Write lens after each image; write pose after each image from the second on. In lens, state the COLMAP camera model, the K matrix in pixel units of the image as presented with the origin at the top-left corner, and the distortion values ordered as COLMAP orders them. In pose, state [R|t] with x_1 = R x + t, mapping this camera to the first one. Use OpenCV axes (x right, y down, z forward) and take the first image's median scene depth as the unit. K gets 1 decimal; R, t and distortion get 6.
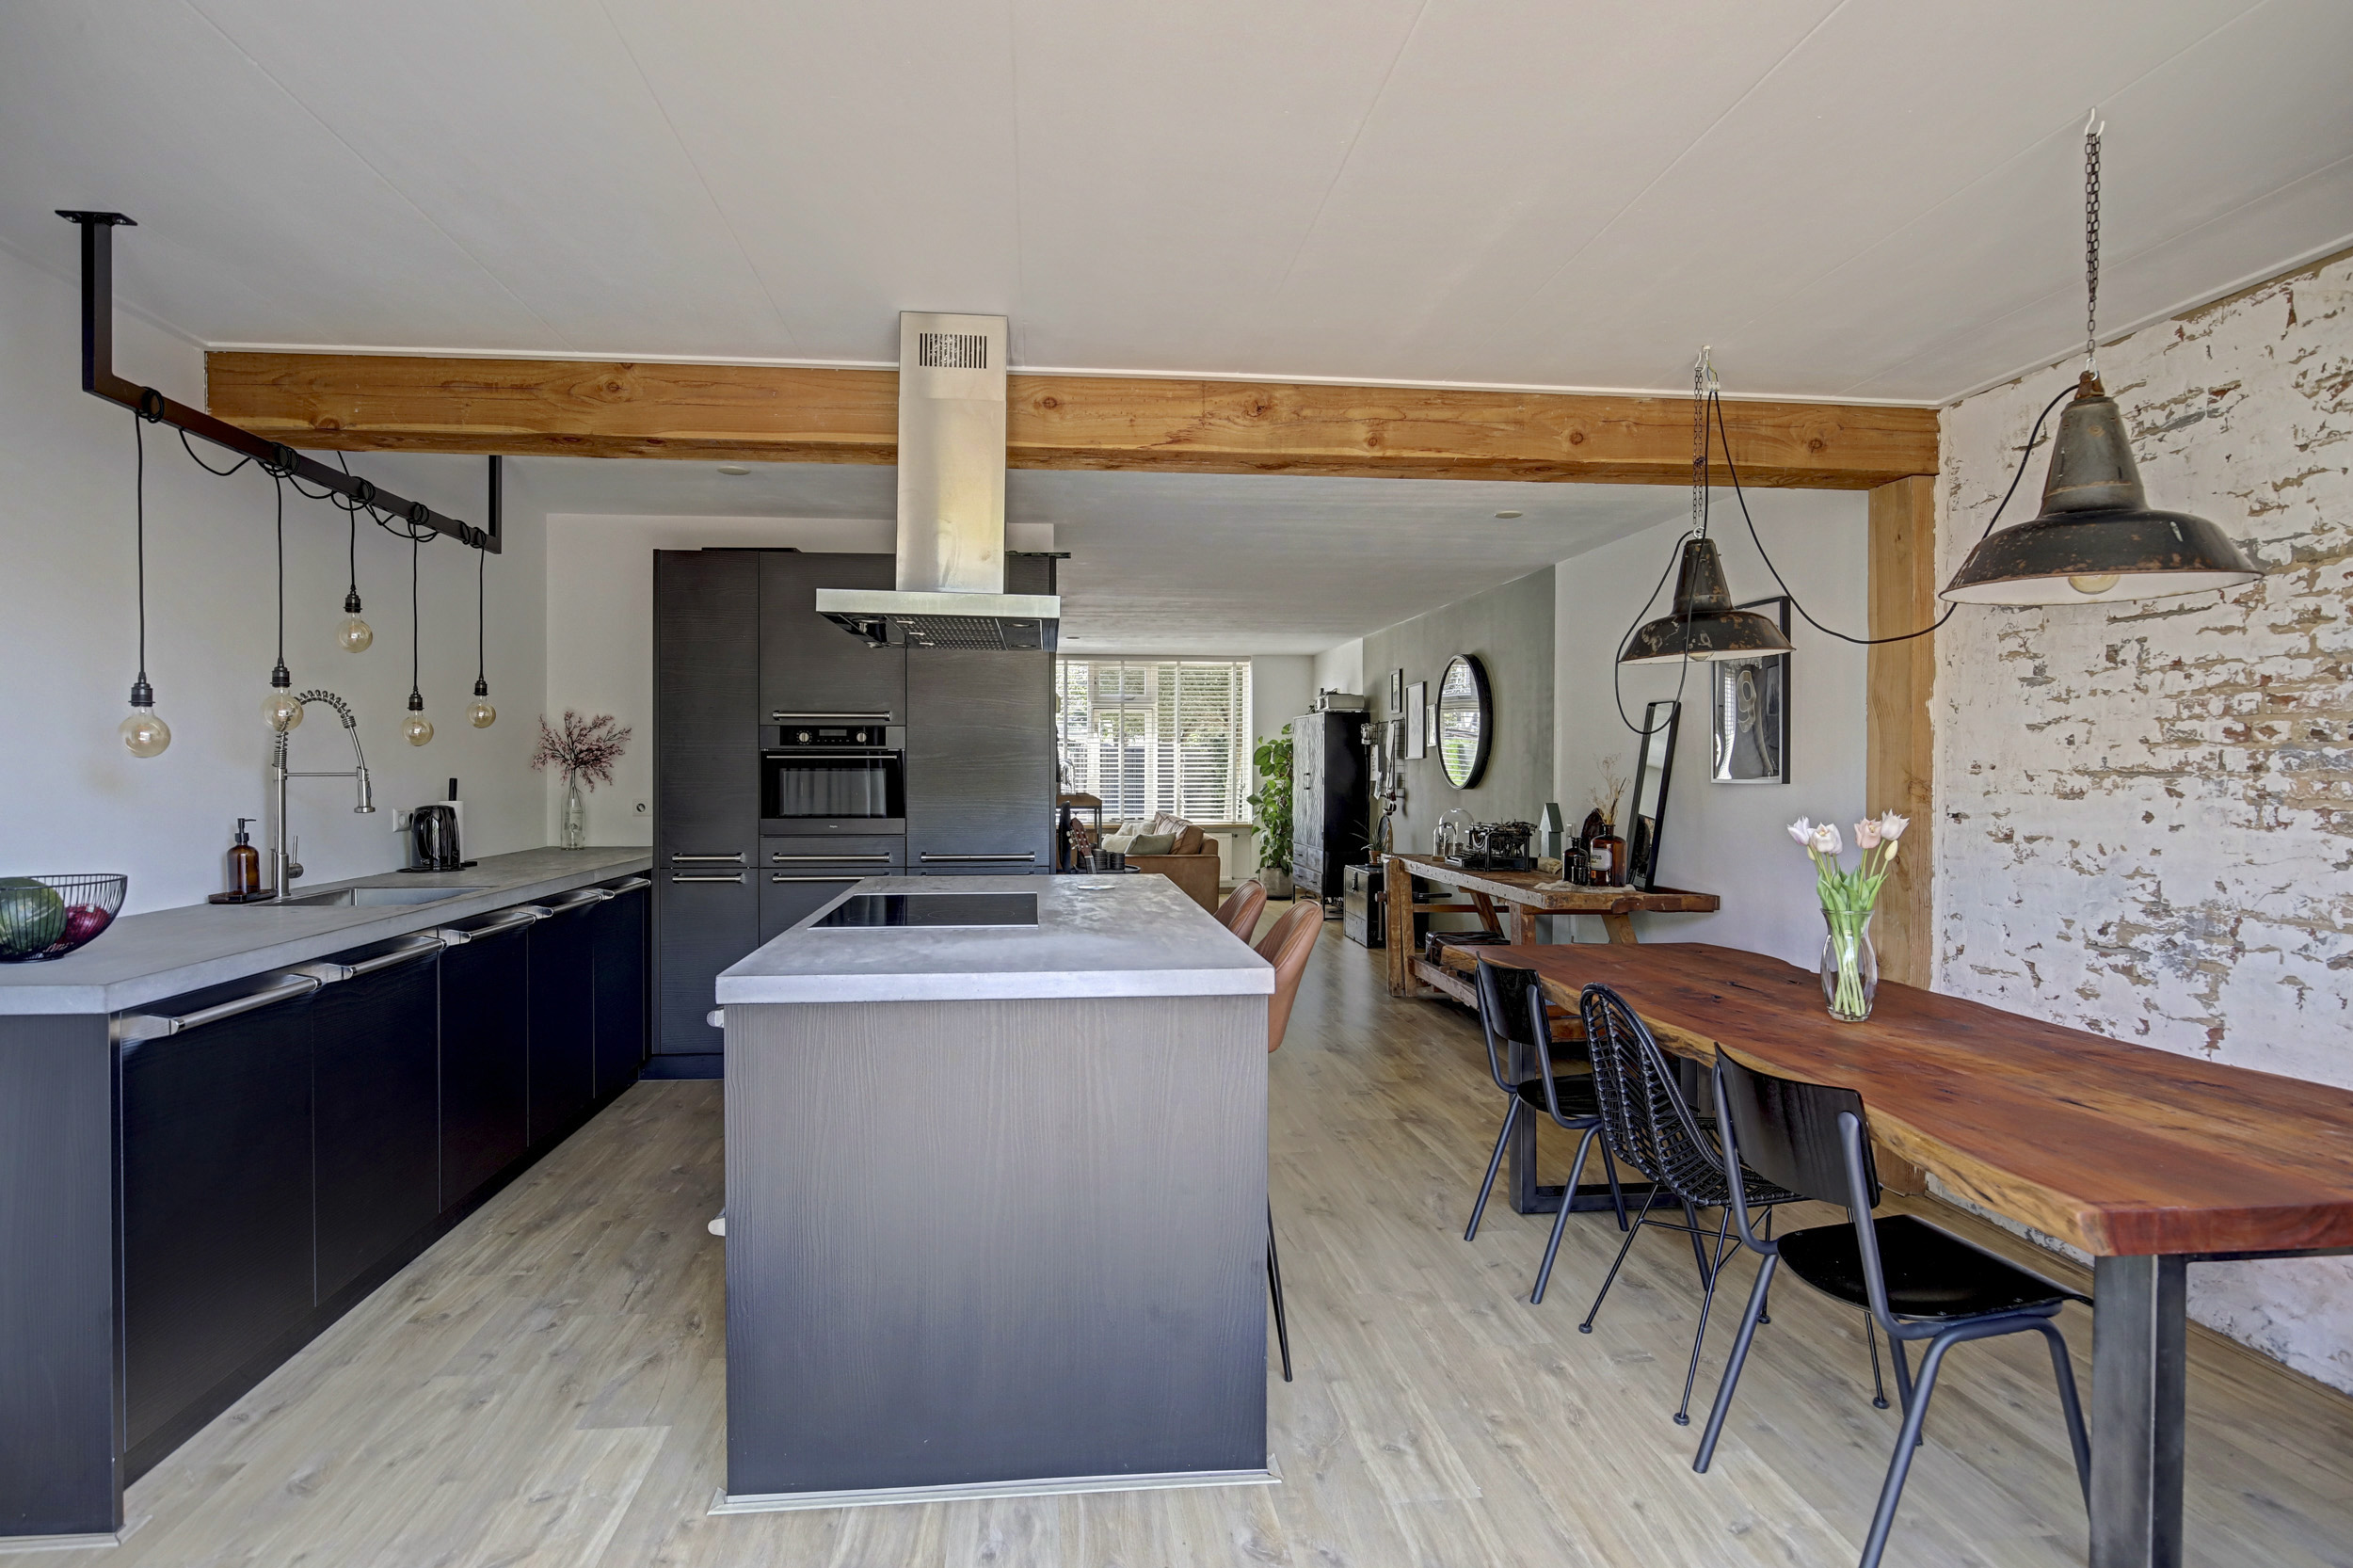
lens RADIAL K [[1293.9, 0, 1194.6], [0, 1293.9, 780.8], [0, 0, 1]] dist [-0.014738, 0.001701]
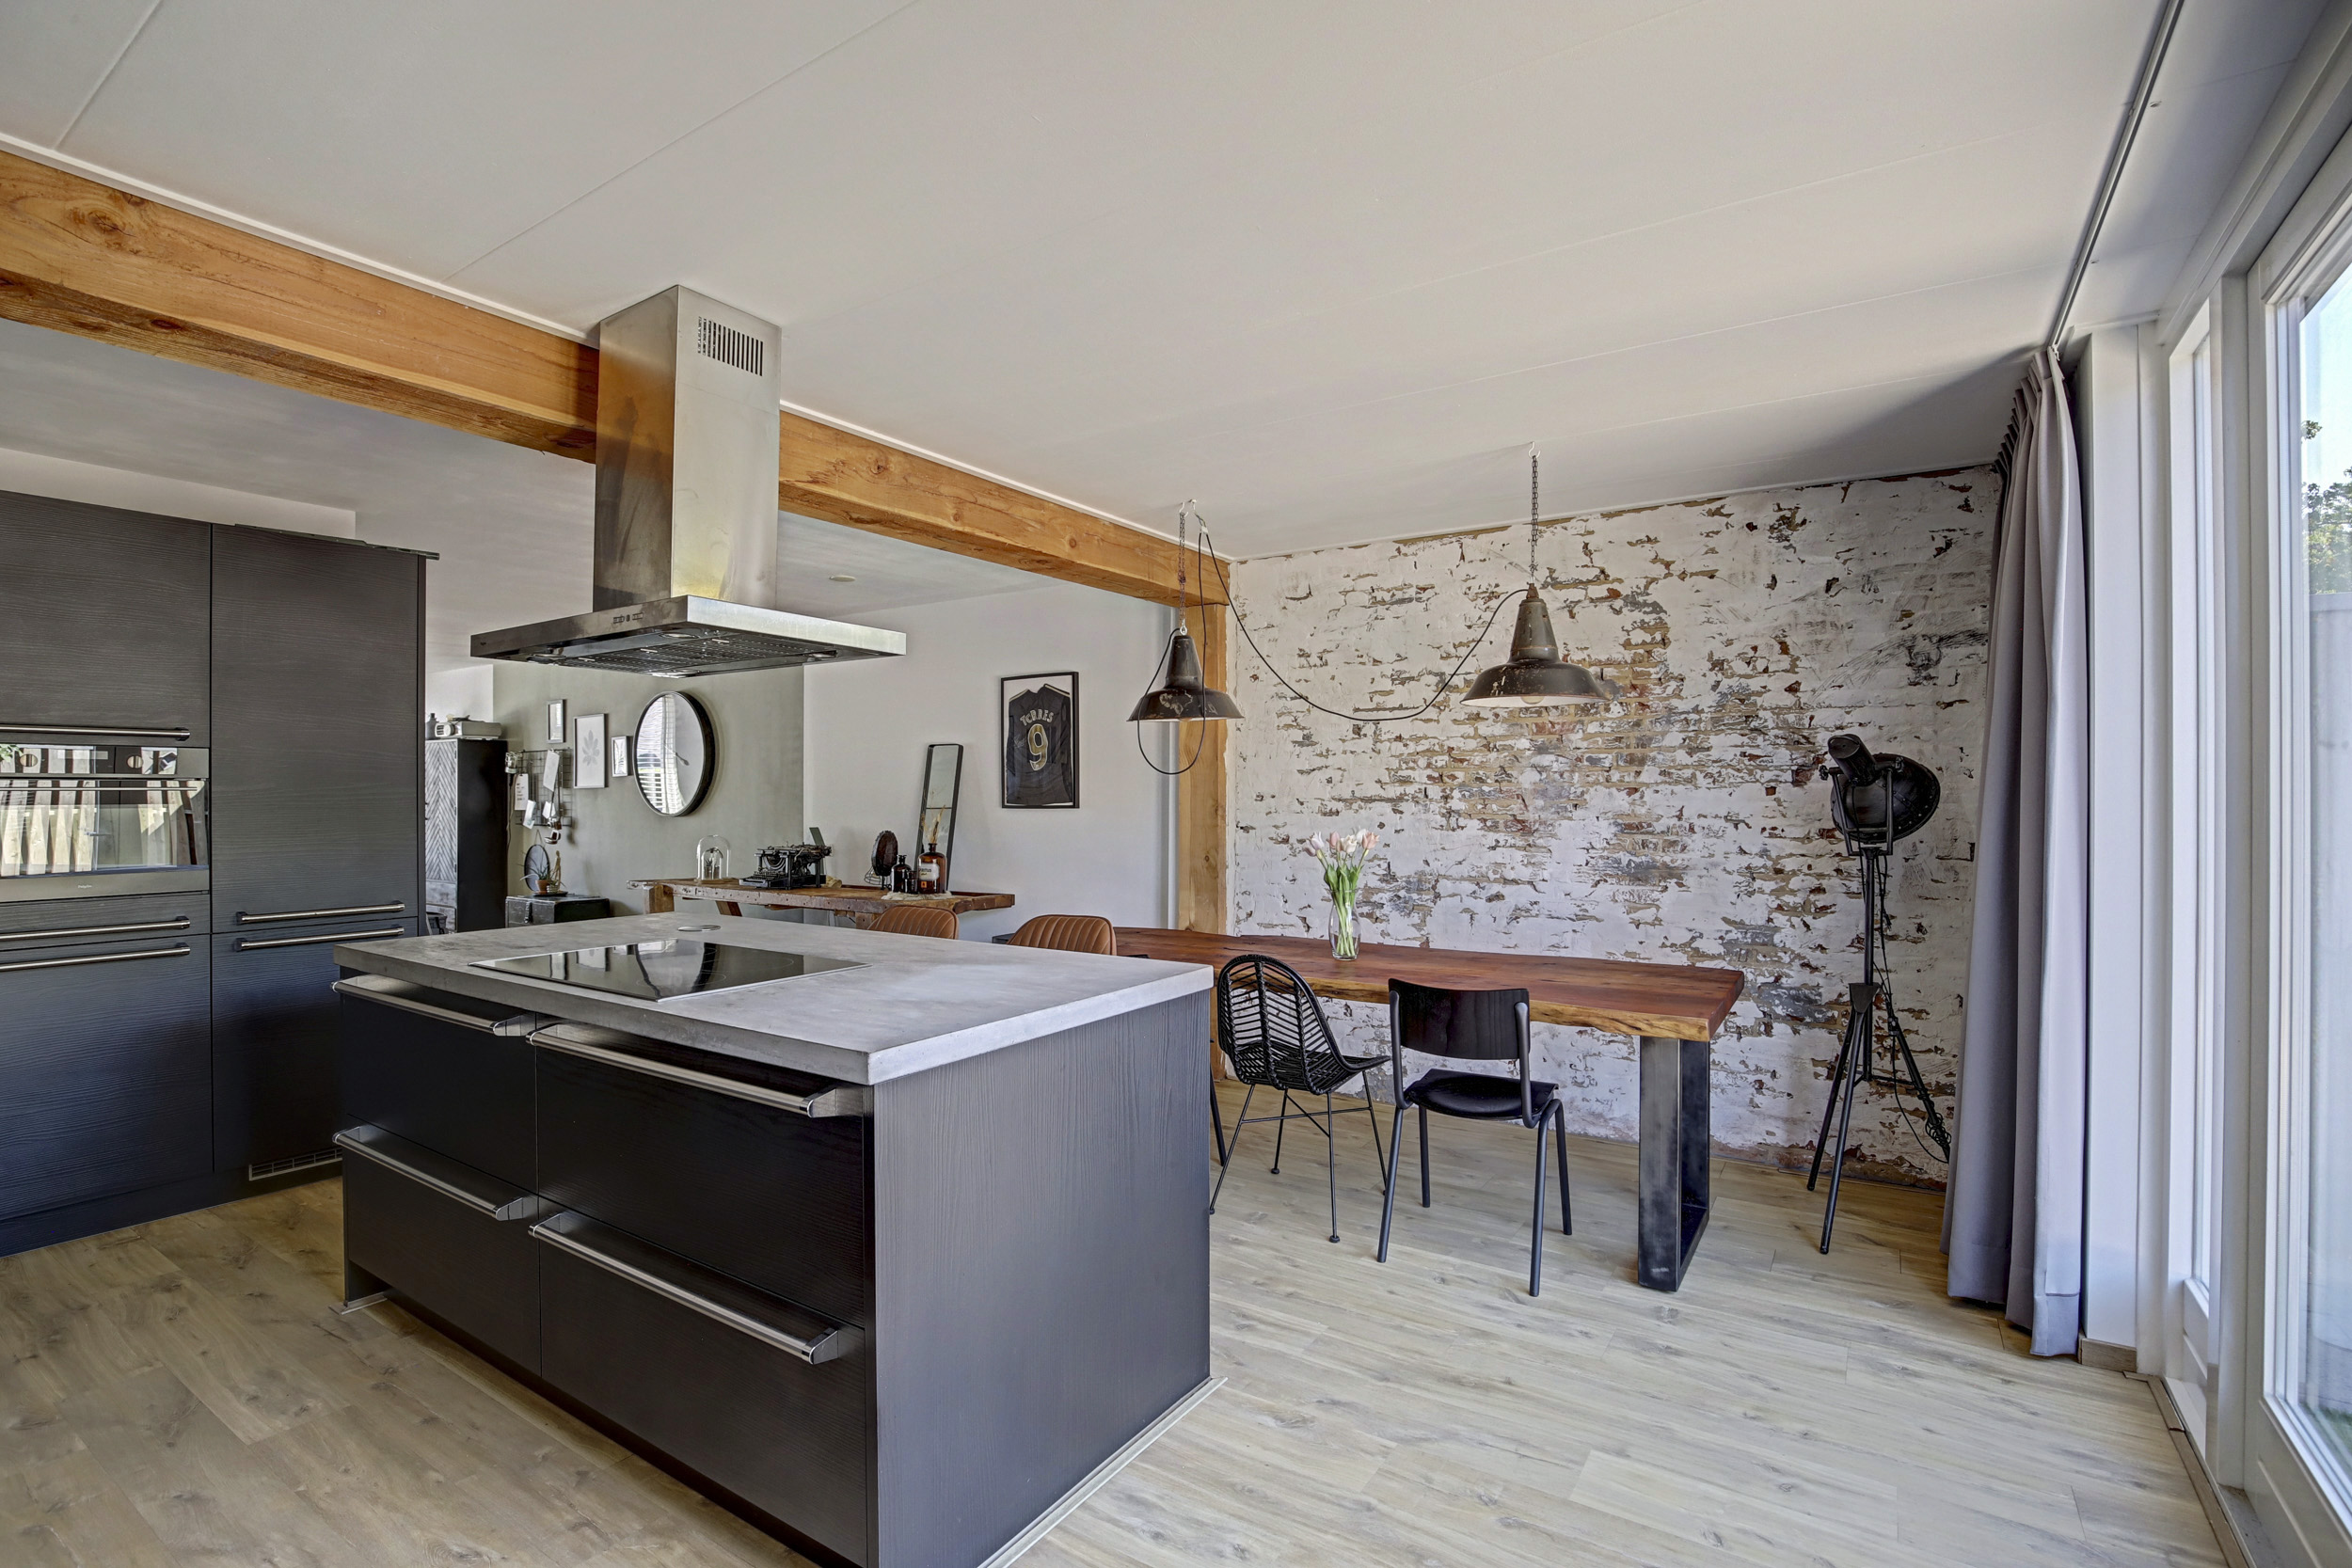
lens RADIAL K [[1091.3, 0, 1176.9], [0, 1091.3, 793.4], [0, 0, 1]] dist [-0.031296, 0.004469]
pose [[0.640817, -0.003252, 0.767686, -0.551347], [0.010833, 0.999930, -0.004807, -0.010591], [-0.767617, 0.011397, 0.640808, 0.263733]]
